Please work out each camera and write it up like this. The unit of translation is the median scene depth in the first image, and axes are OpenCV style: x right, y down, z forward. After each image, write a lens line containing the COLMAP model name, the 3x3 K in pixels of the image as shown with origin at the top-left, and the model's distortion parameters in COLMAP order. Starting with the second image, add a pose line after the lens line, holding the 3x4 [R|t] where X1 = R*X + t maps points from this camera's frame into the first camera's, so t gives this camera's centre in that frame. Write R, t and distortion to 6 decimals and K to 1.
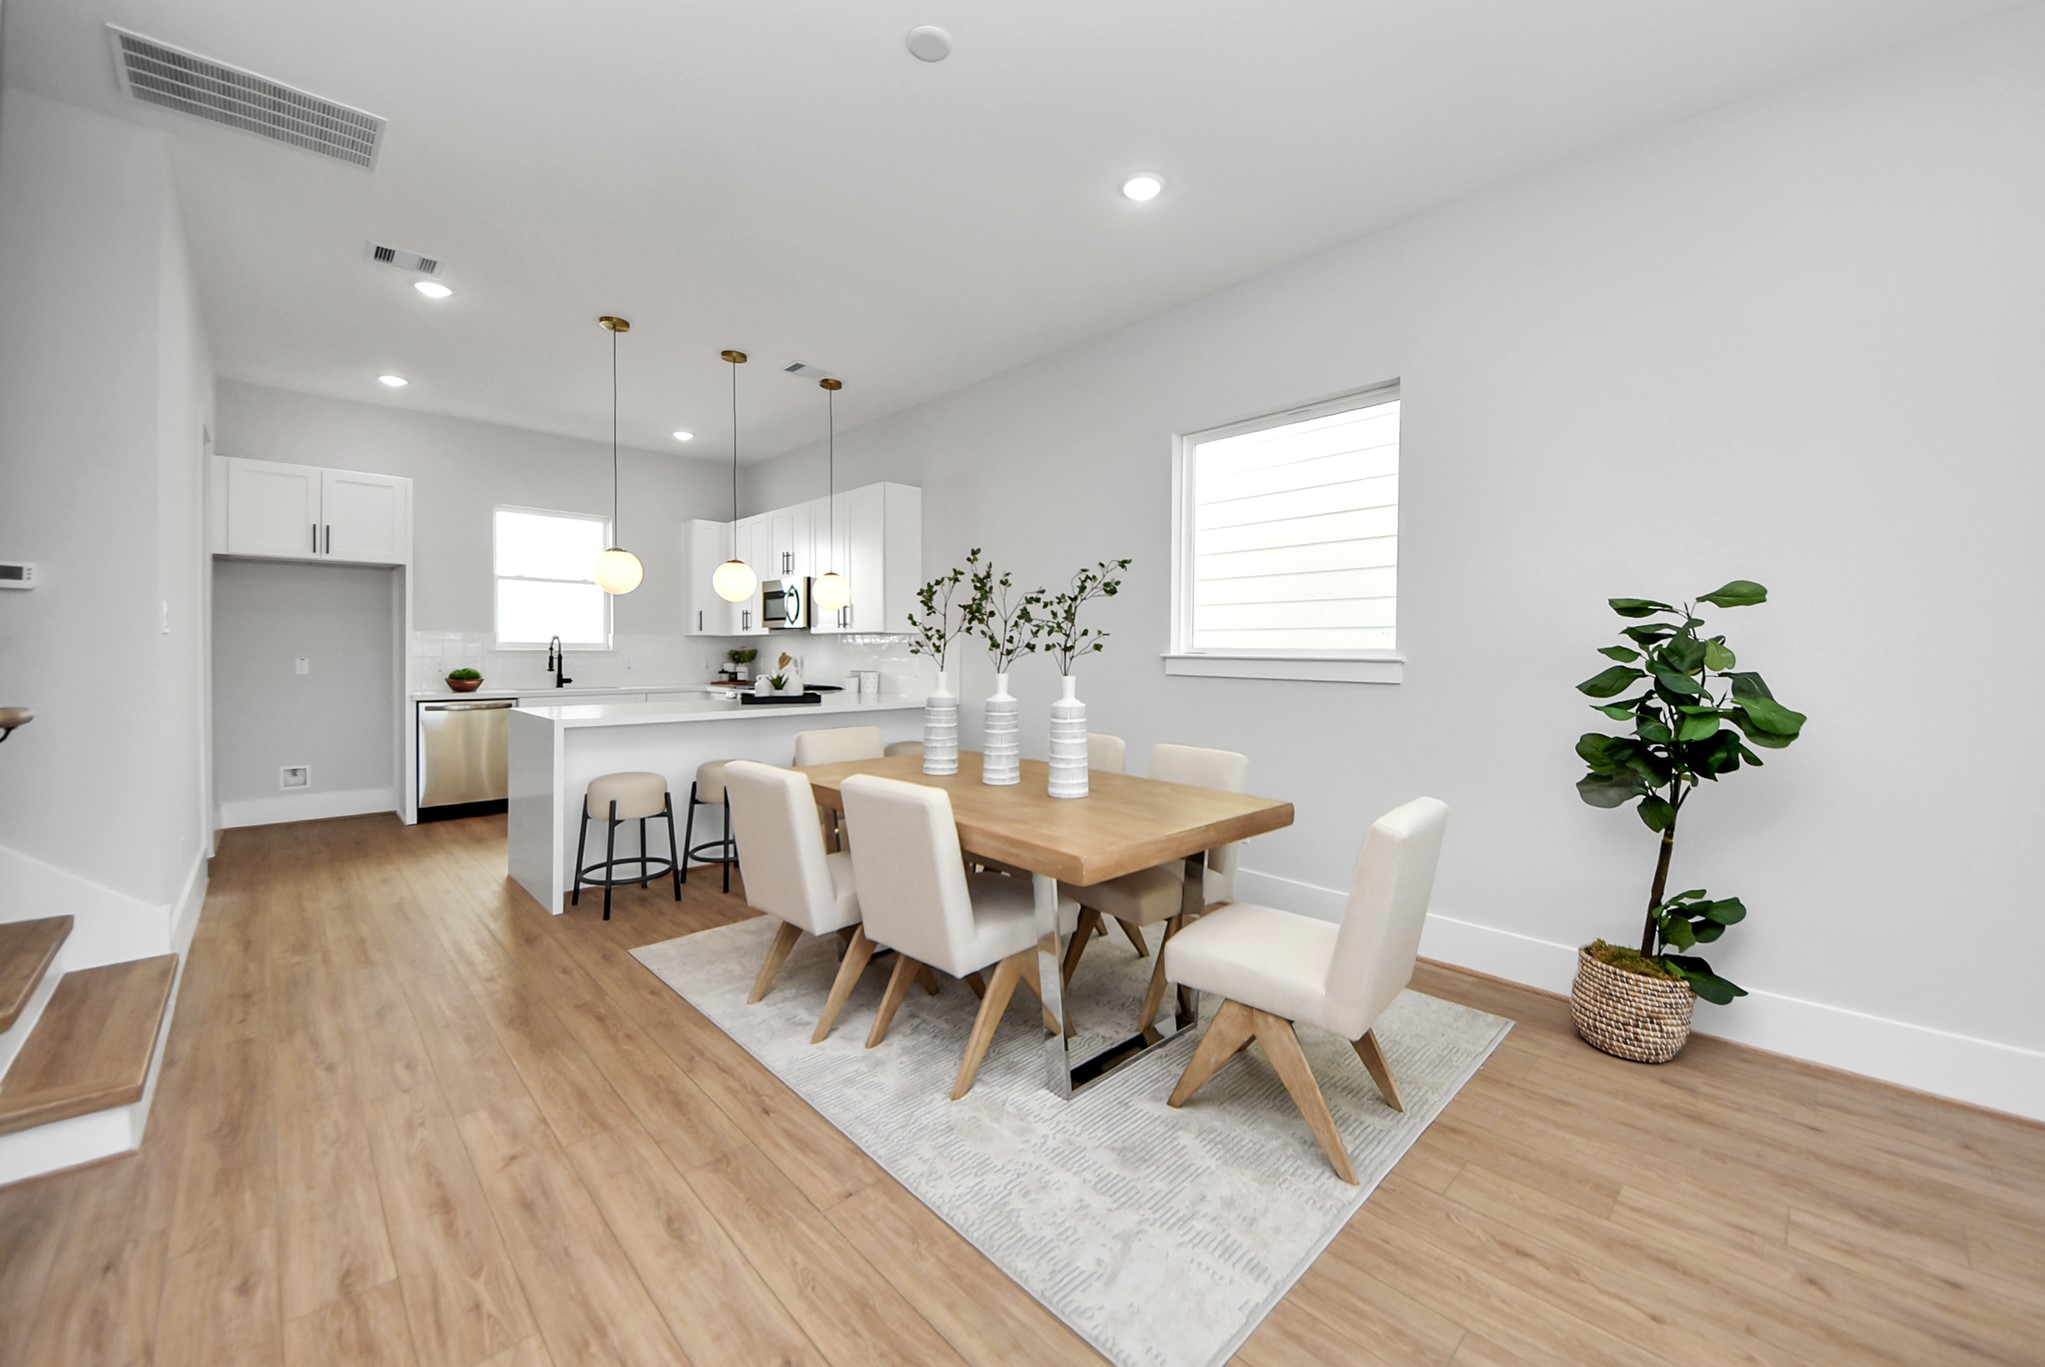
lens RADIAL K [[801.8, 0, 1049.1], [0, 801.8, 652.7], [0, 0, 1]] dist [0.000458, -0.000019]
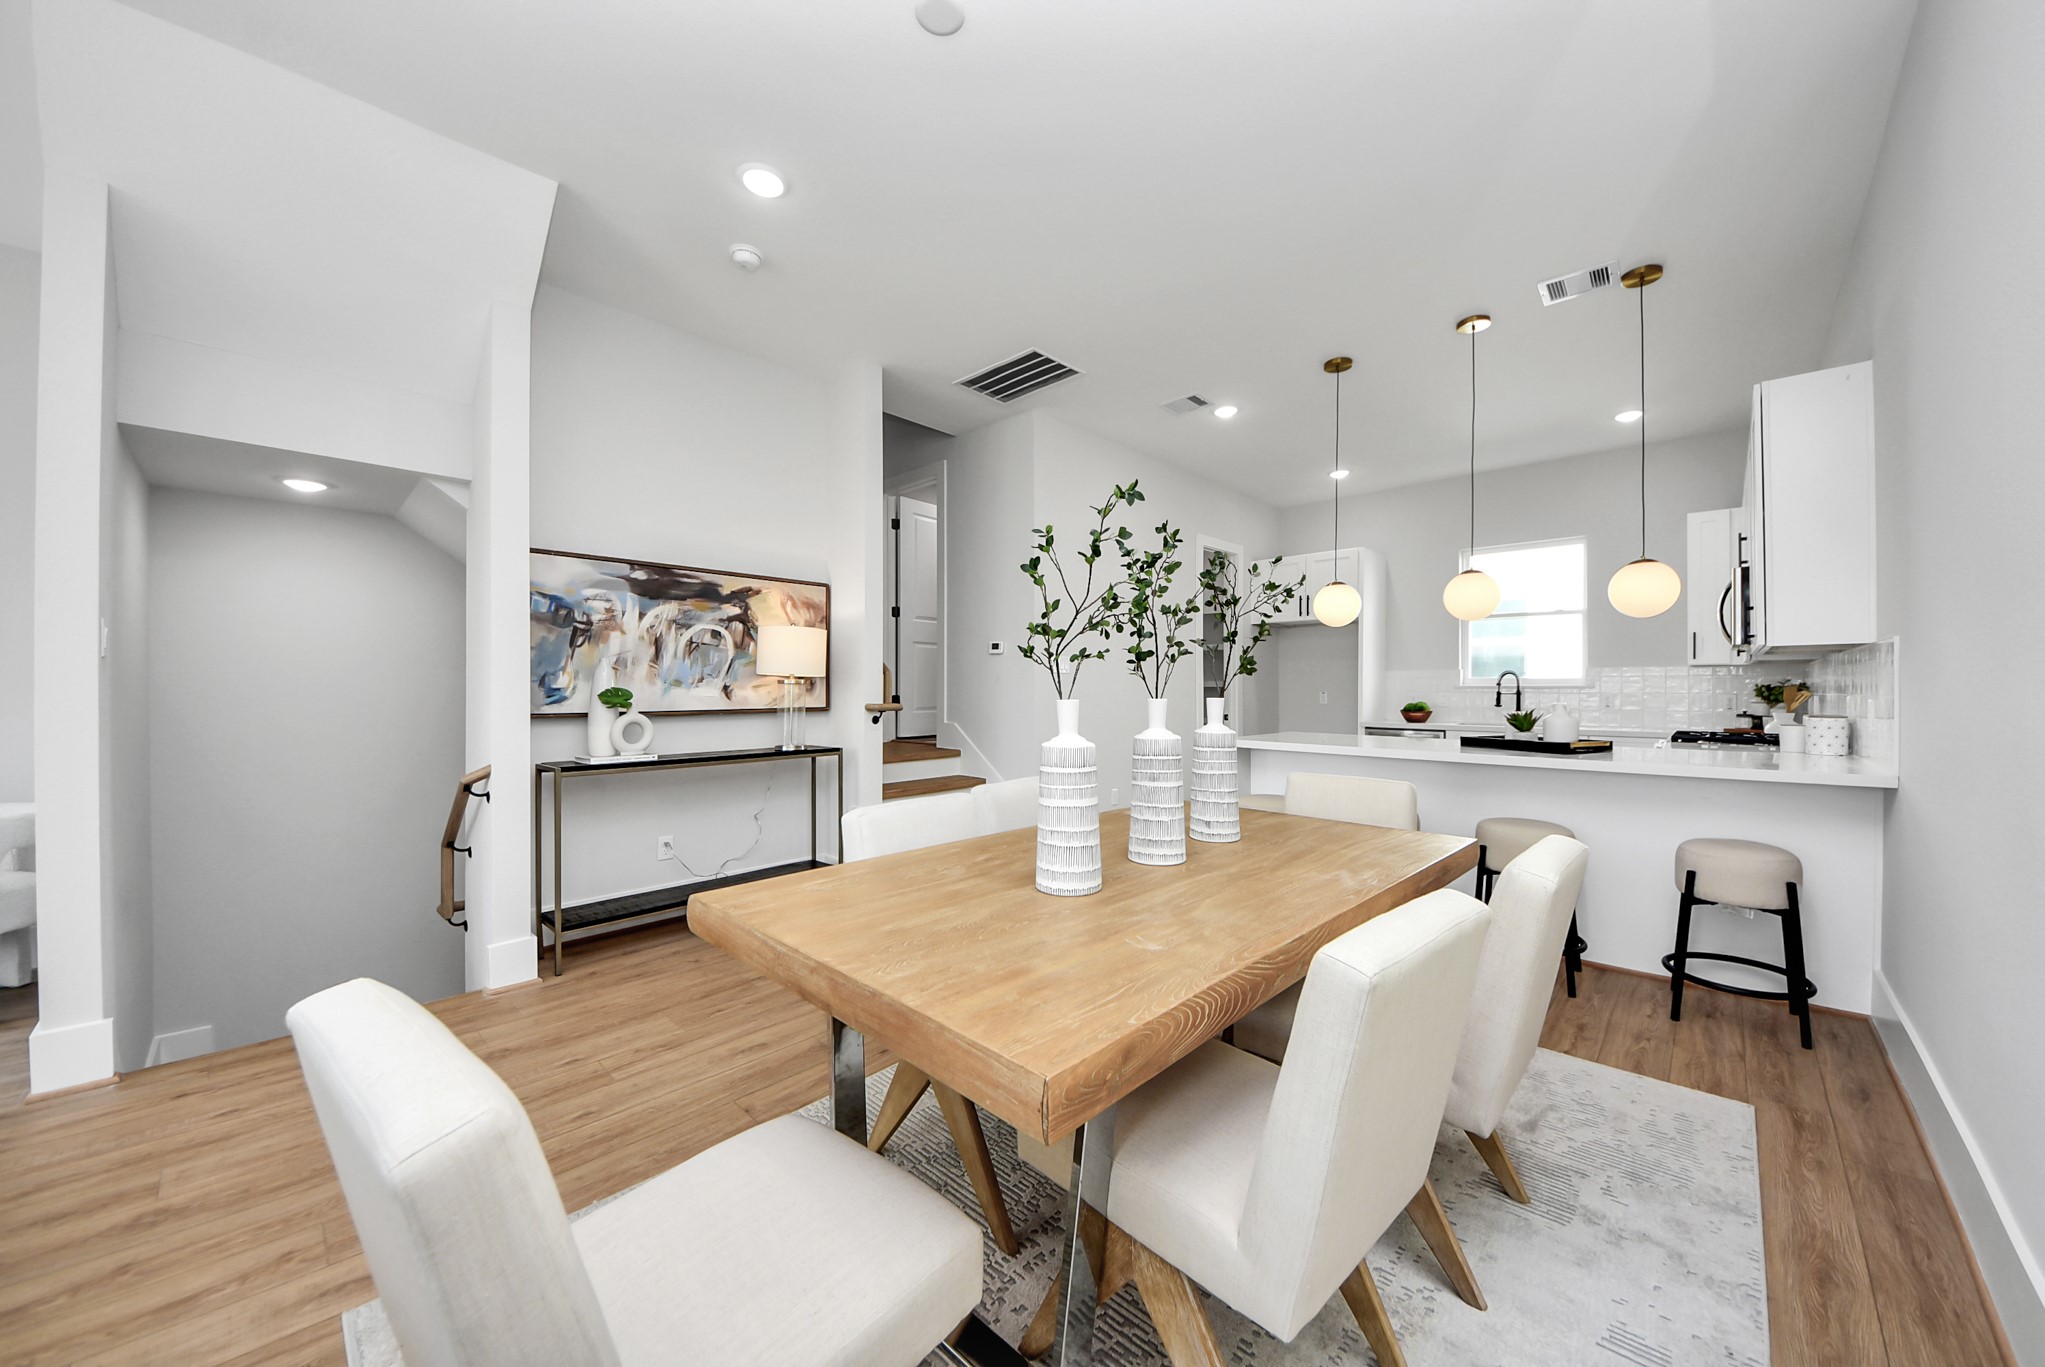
lens RADIAL K [[720.2, 0, 1040.7], [0, 720.2, 688.0], [0, 0, 1]] dist [0.015264, -0.009981]
pose [[0.030243, -0.009680, -0.999496, 0.296498], [-0.005275, 0.999938, -0.009844, 0.013181], [0.999529, 0.005570, 0.030190, 0.475591]]
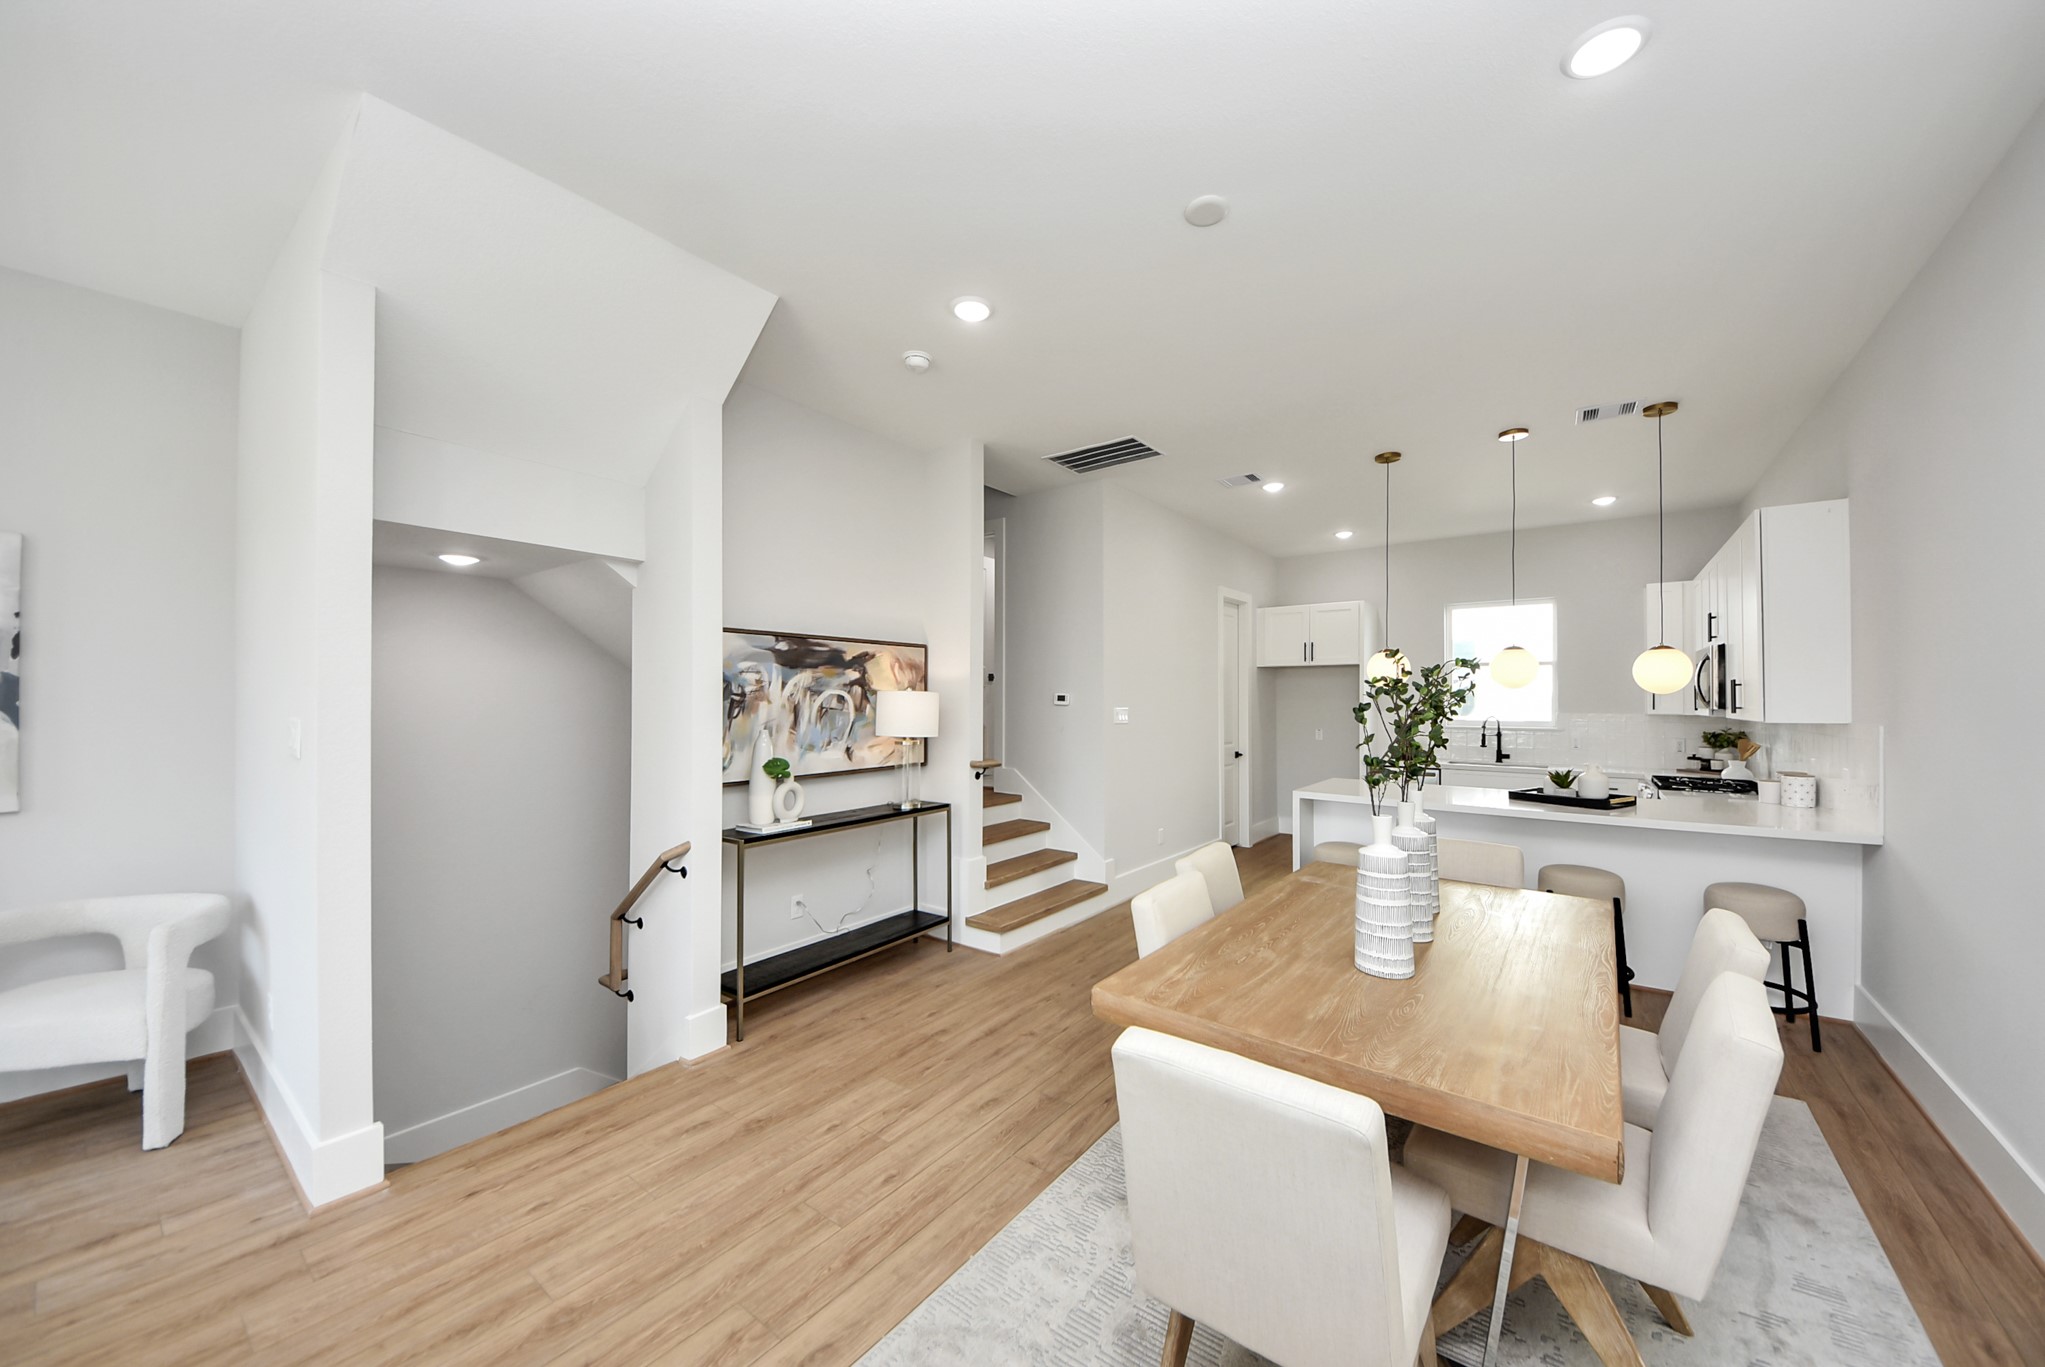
lens RADIAL K [[721.8, 0, 1033.7], [0, 721.8, 690.9], [0, 0, 1]] dist [0.020426, -0.013375]
pose [[0.141490, -0.017780, -0.989780, 0.339020], [-0.005506, 0.999809, -0.018748, -0.038026], [0.989924, 0.008103, 0.141366, 0.276792]]
